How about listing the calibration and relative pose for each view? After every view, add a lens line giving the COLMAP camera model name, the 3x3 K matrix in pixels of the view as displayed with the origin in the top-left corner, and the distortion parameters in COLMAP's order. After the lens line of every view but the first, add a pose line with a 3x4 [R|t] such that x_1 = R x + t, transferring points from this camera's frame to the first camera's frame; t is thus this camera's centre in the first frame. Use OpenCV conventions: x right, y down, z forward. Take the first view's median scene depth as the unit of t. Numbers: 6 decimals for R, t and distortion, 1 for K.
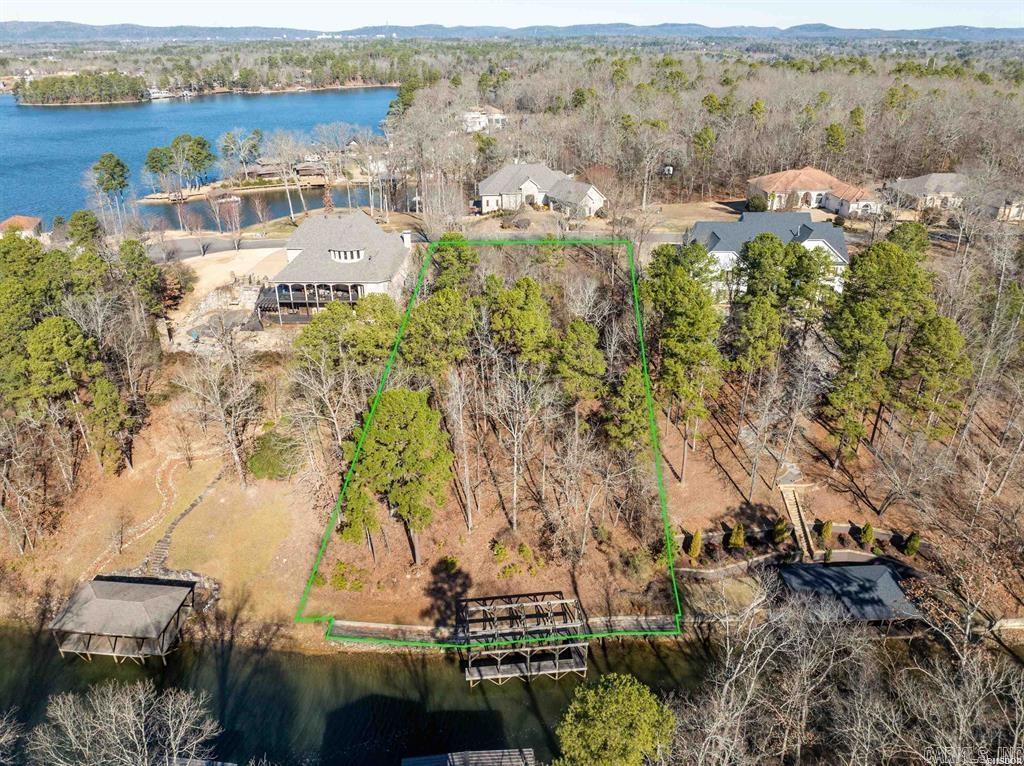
lens RADIAL K [[719.6, 0, 512.0], [0, 719.6, 383.0], [0, 0, 1]] dist [-0.061746, 0.037511]
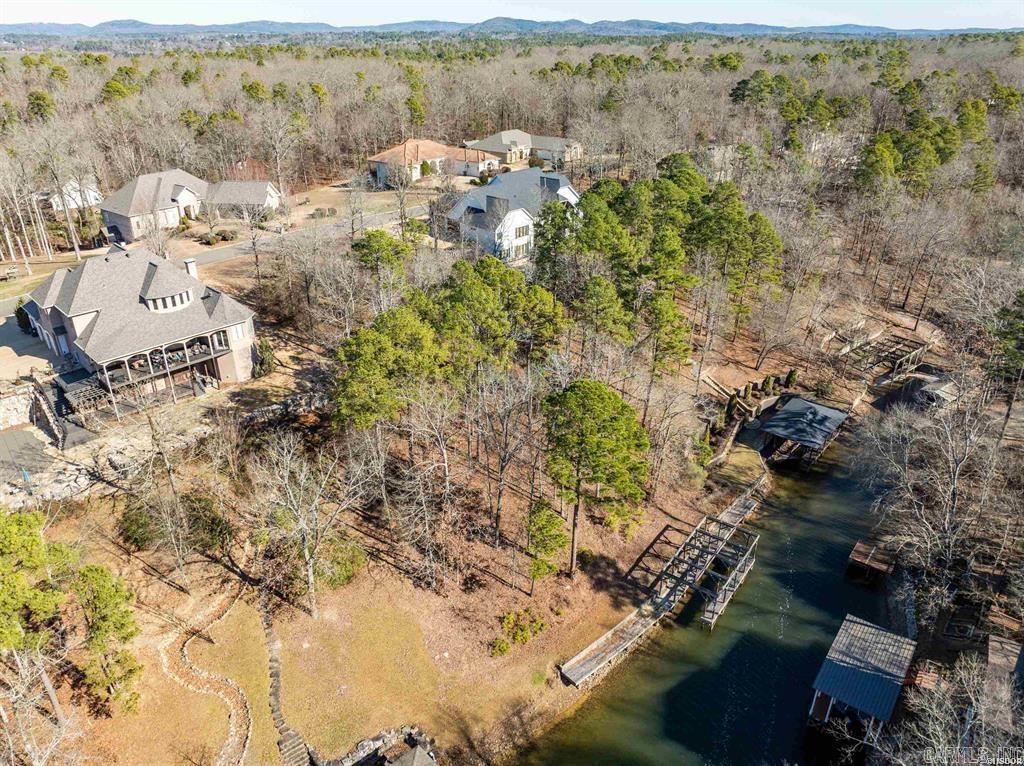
lens RADIAL K [[719.6, 0, 512.0], [0, 719.6, 383.0], [0, 0, 1]] dist [-0.061746, 0.037511]
pose [[0.679703, -0.323932, 0.658082, -0.691983], [0.320716, 0.938138, 0.130532, -0.114588], [-0.659655, 0.122334, 0.741545, 0.325733]]
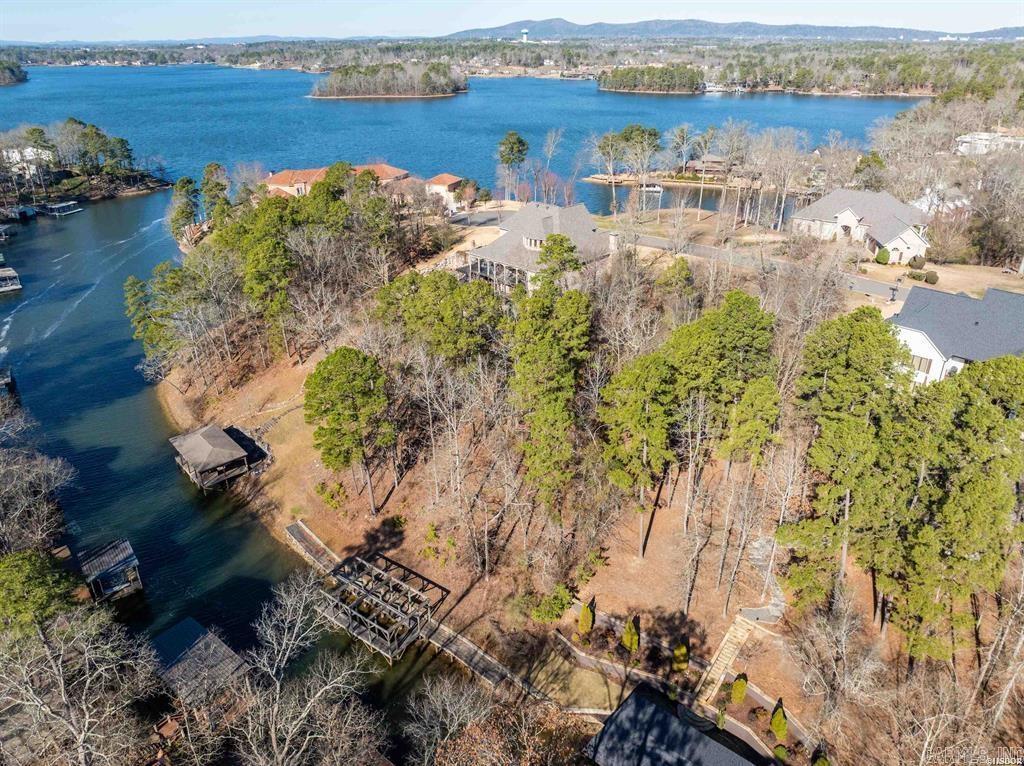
lens RADIAL K [[719.6, 0, 512.0], [0, 719.6, 383.0], [0, 0, 1]] dist [-0.061746, 0.037511]
pose [[0.735250, 0.299095, -0.608235, 0.632402], [-0.298287, 0.948585, 0.105883, -0.115526], [0.608631, 0.103578, 0.786663, 0.220389]]
